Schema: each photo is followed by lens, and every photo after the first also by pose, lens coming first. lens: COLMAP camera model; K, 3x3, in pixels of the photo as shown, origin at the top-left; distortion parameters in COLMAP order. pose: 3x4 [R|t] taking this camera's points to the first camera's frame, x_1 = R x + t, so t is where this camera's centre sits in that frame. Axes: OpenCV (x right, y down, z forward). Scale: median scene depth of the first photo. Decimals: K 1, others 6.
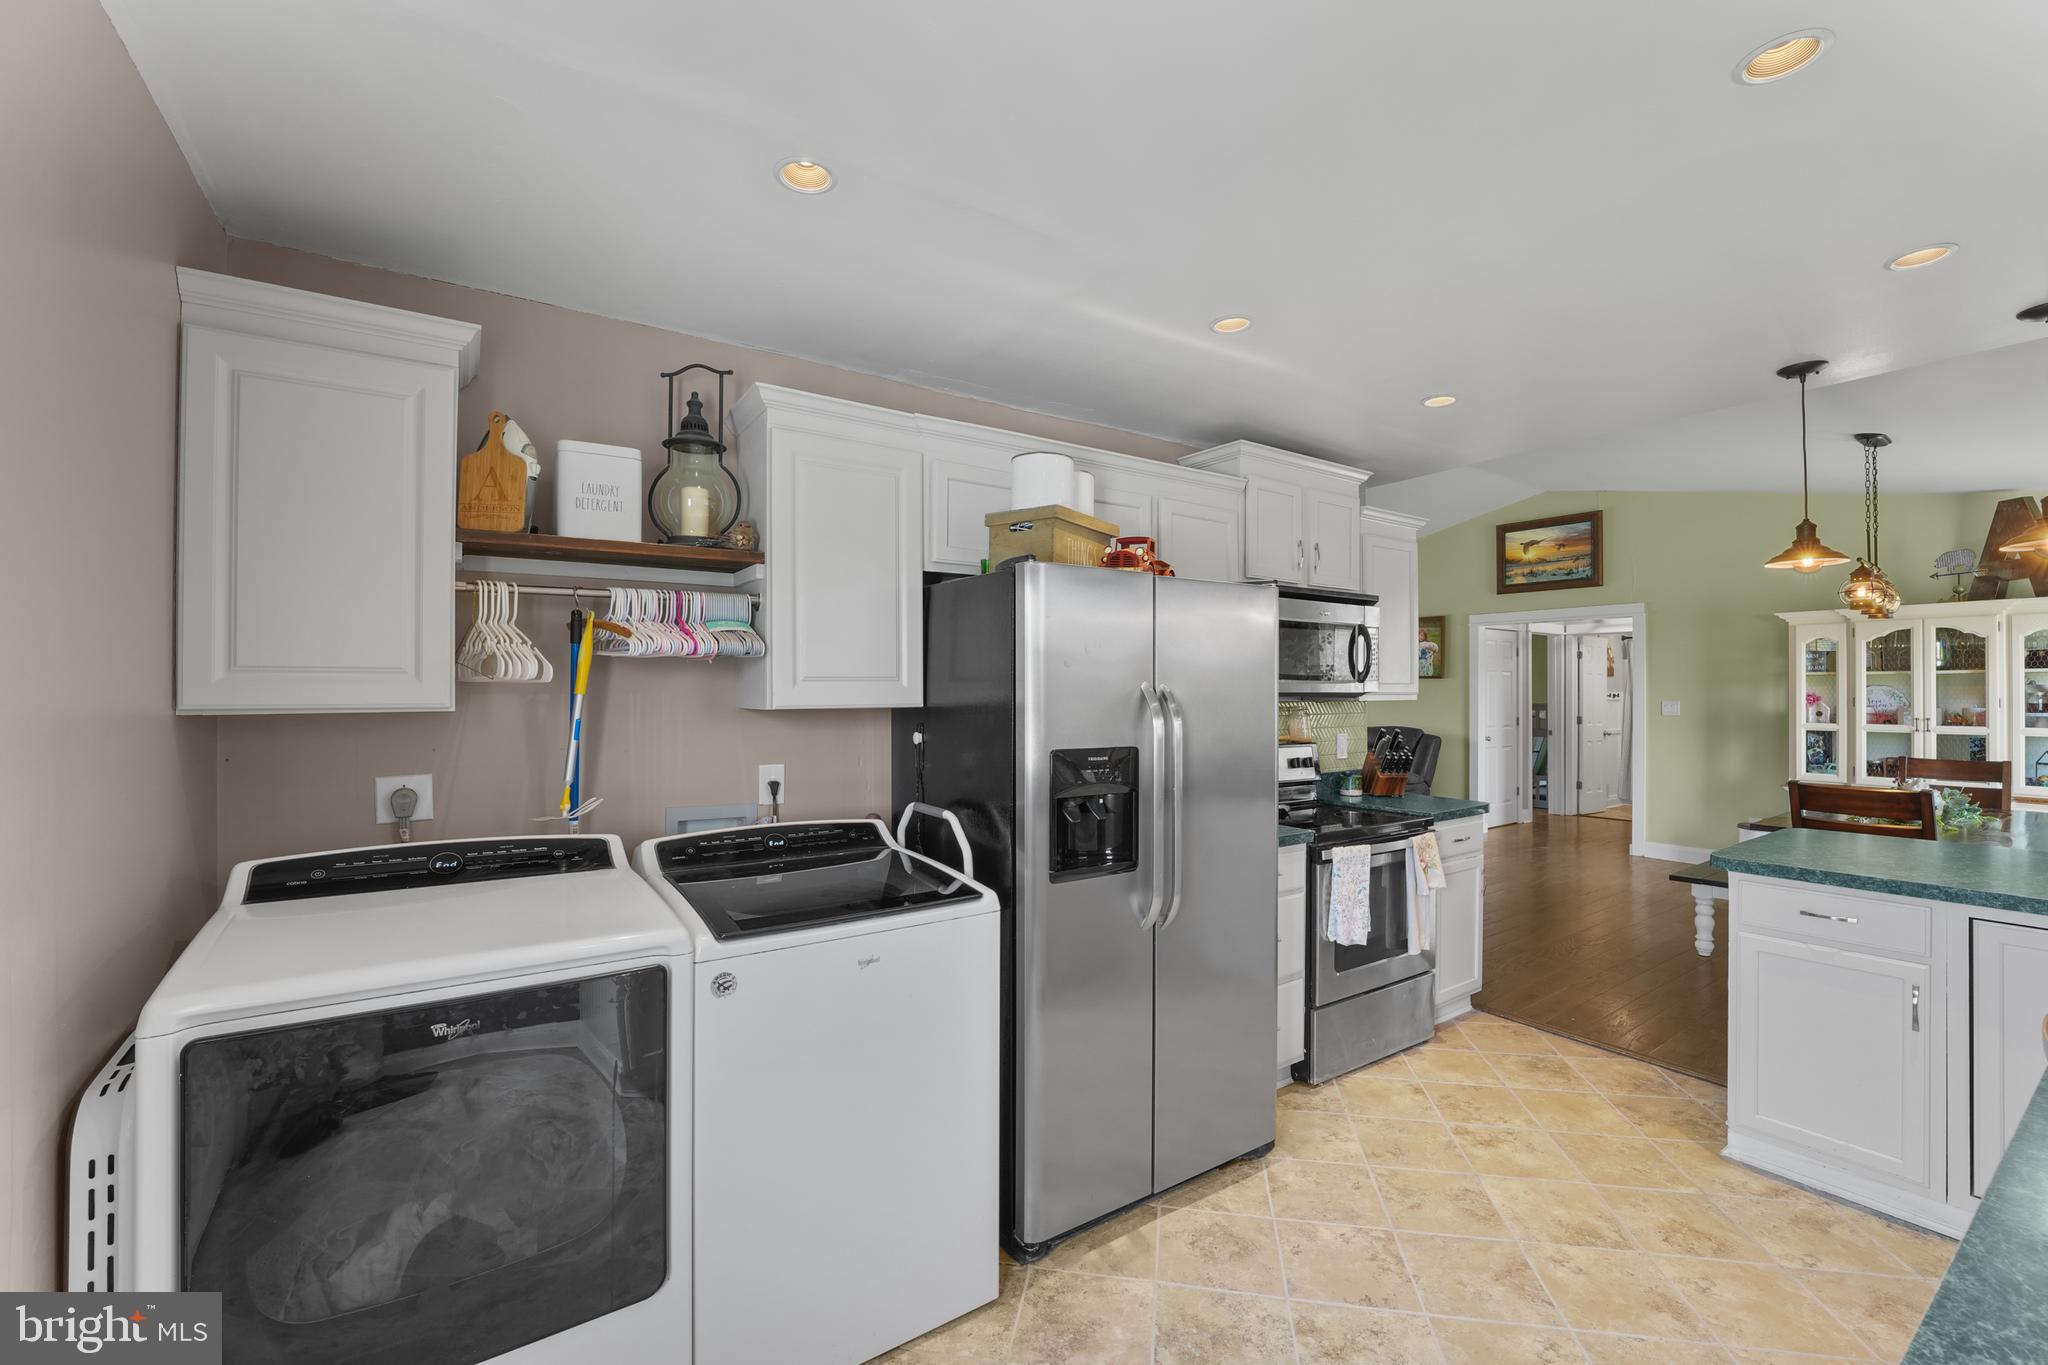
lens RADIAL K [[832.3, 0, 1020.2], [0, 832.3, 690.2], [0, 0, 1]] dist [-0.022969, 0.000096]
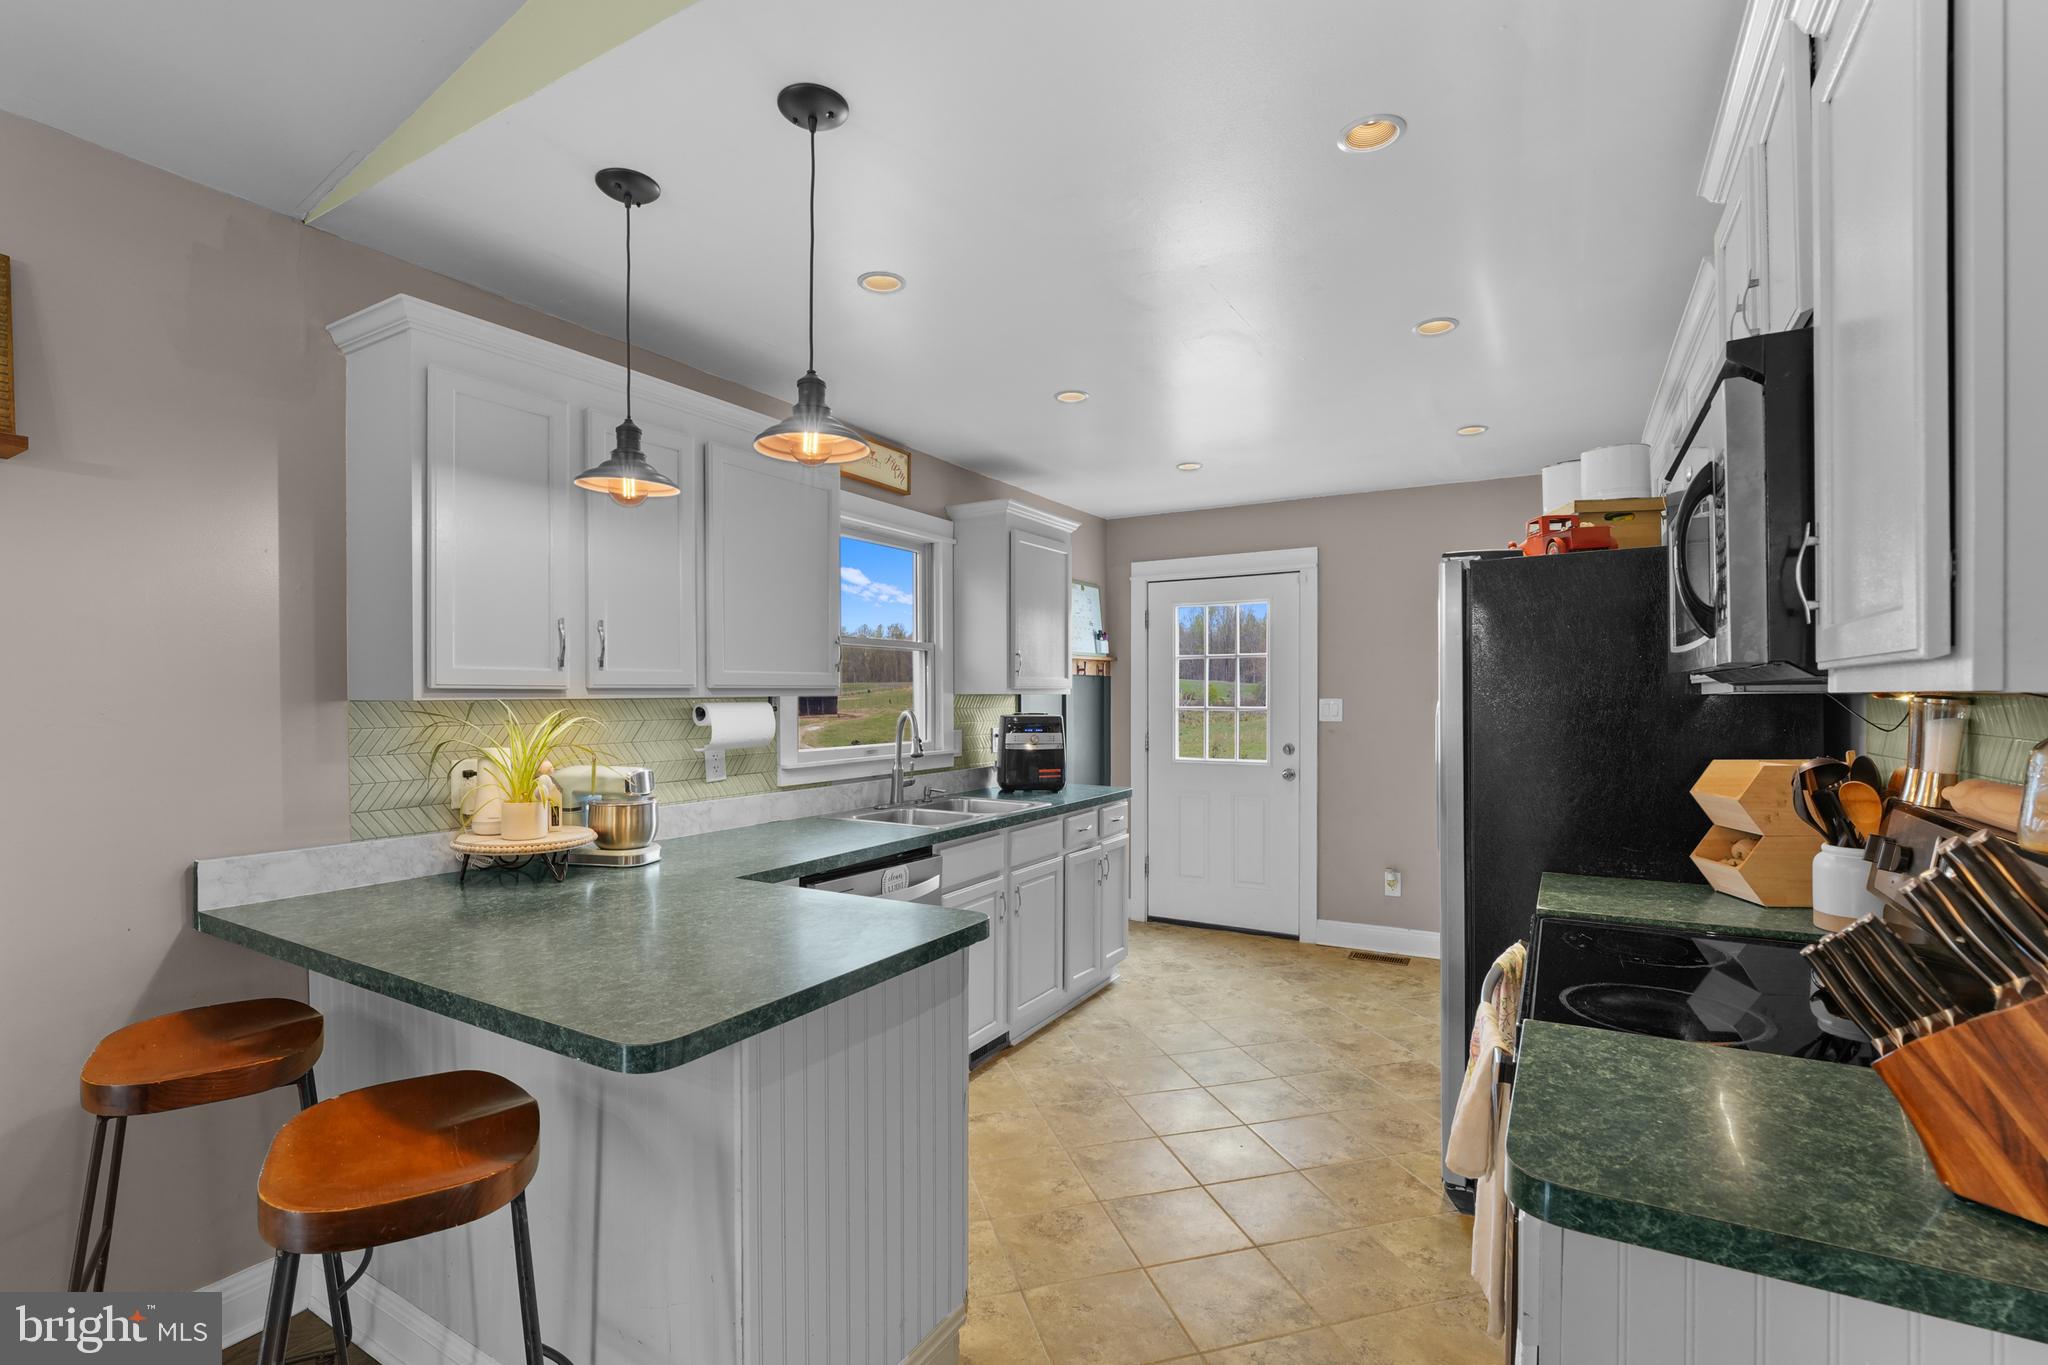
lens RADIAL K [[930.4, 0, 1022.4], [0, 930.4, 696.2], [0, 0, 1]] dist [-0.017605, -0.000158]
pose [[-0.896854, 0.002285, -0.442321, 0.542144], [0.001901, 0.999997, 0.001311, 0.007416], [0.442323, 0.000335, -0.896856, 0.793665]]
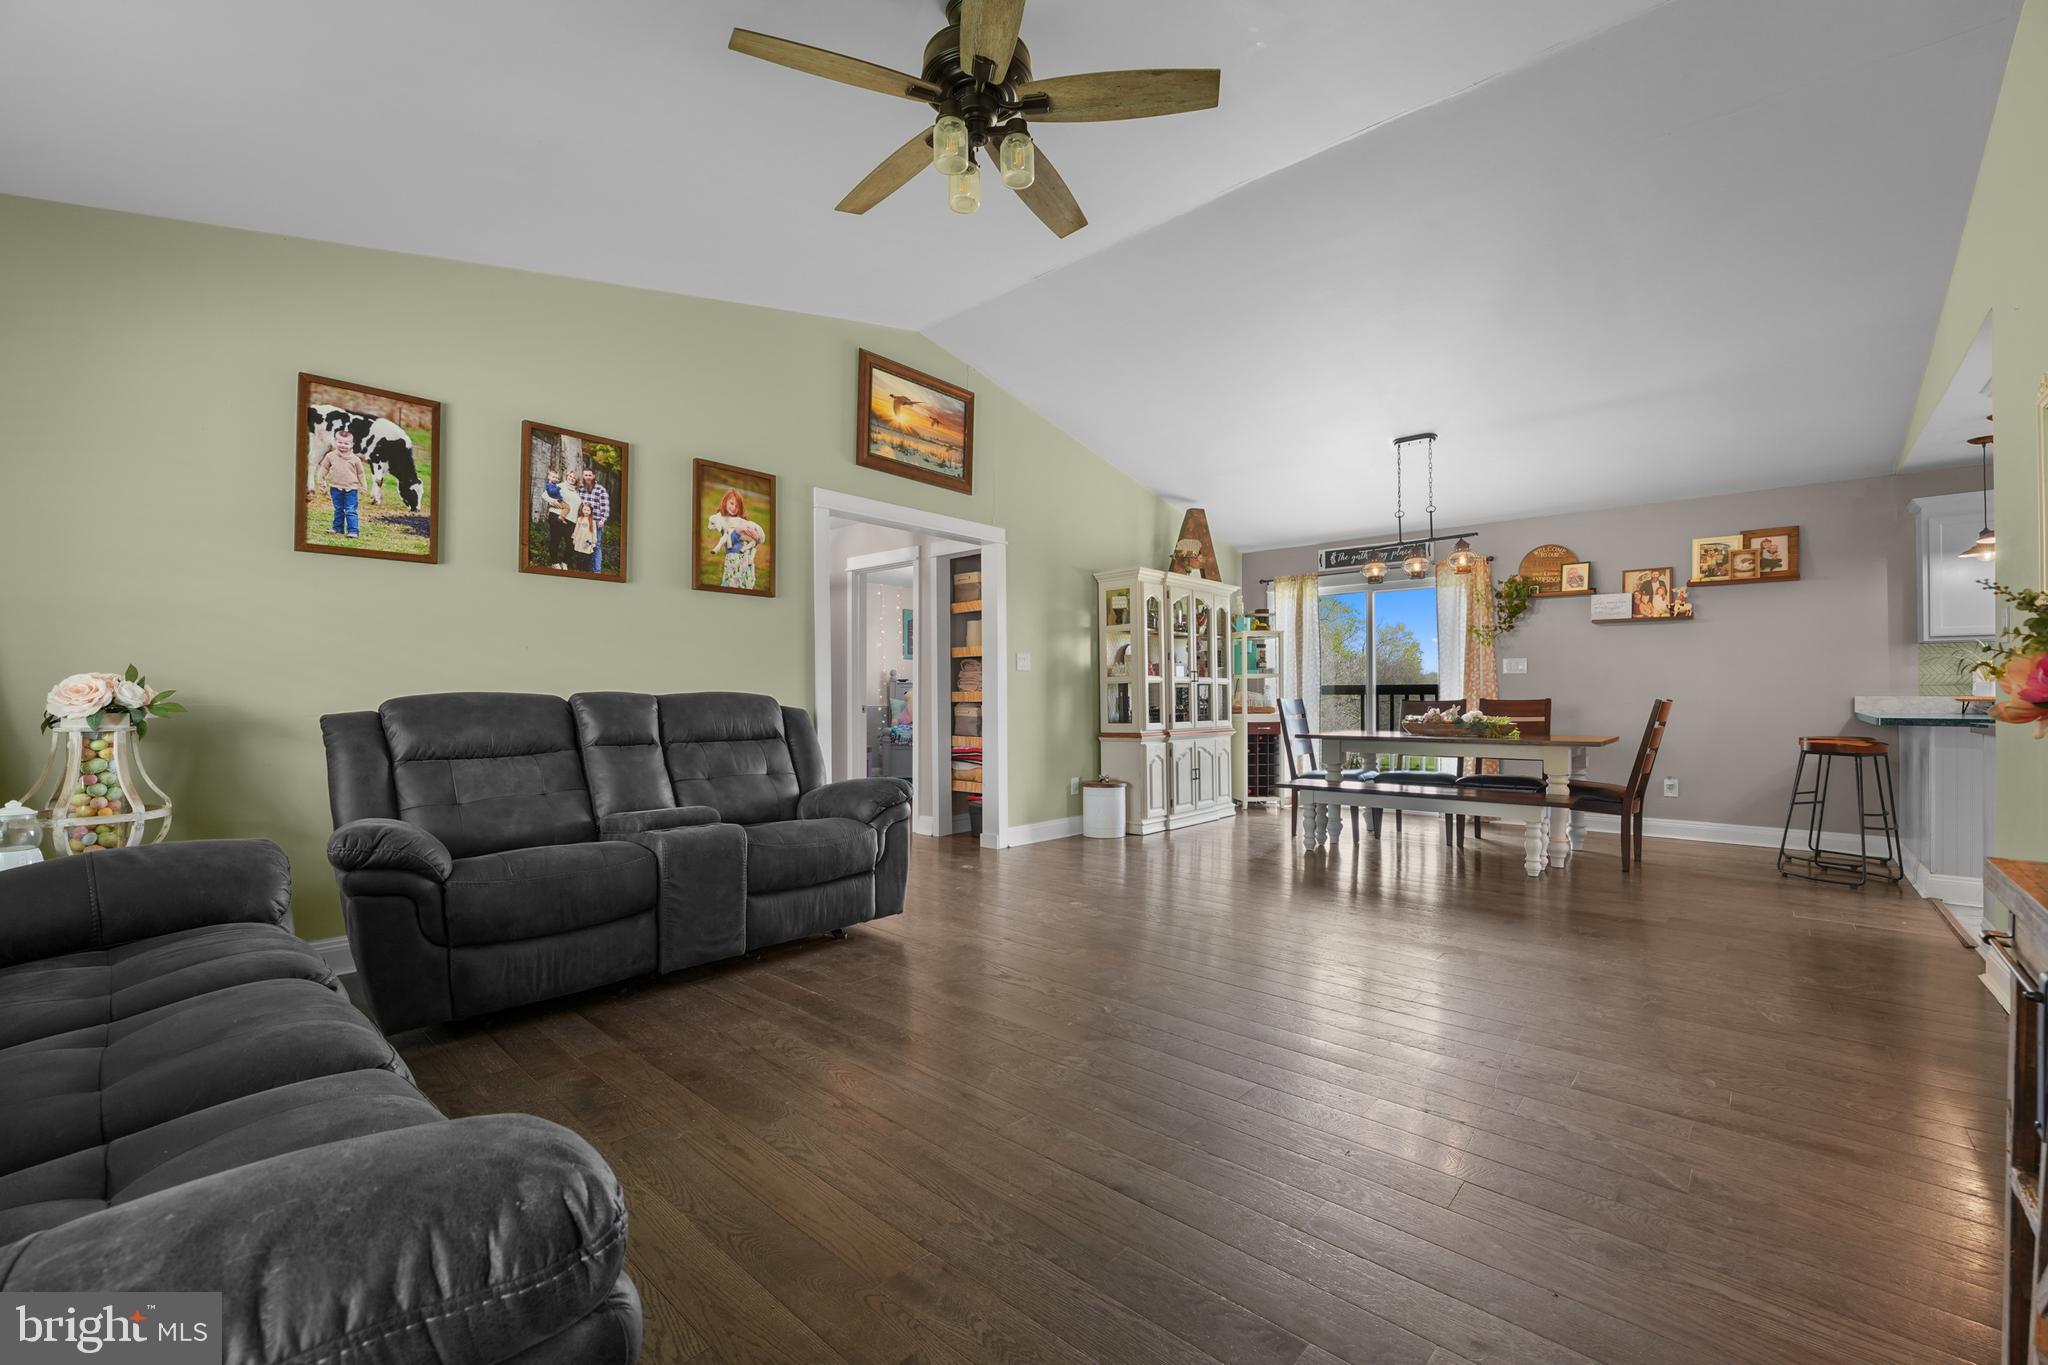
lens RADIAL K [[832.3, 0, 1020.2], [0, 832.3, 690.2], [0, 0, 1]] dist [-0.022969, 0.000096]
pose [[-0.240015, 0.007633, 0.970739, -0.036047], [-0.003227, 0.999957, -0.008661, 0.075262], [-0.970764, -0.005211, -0.239980, 1.553213]]
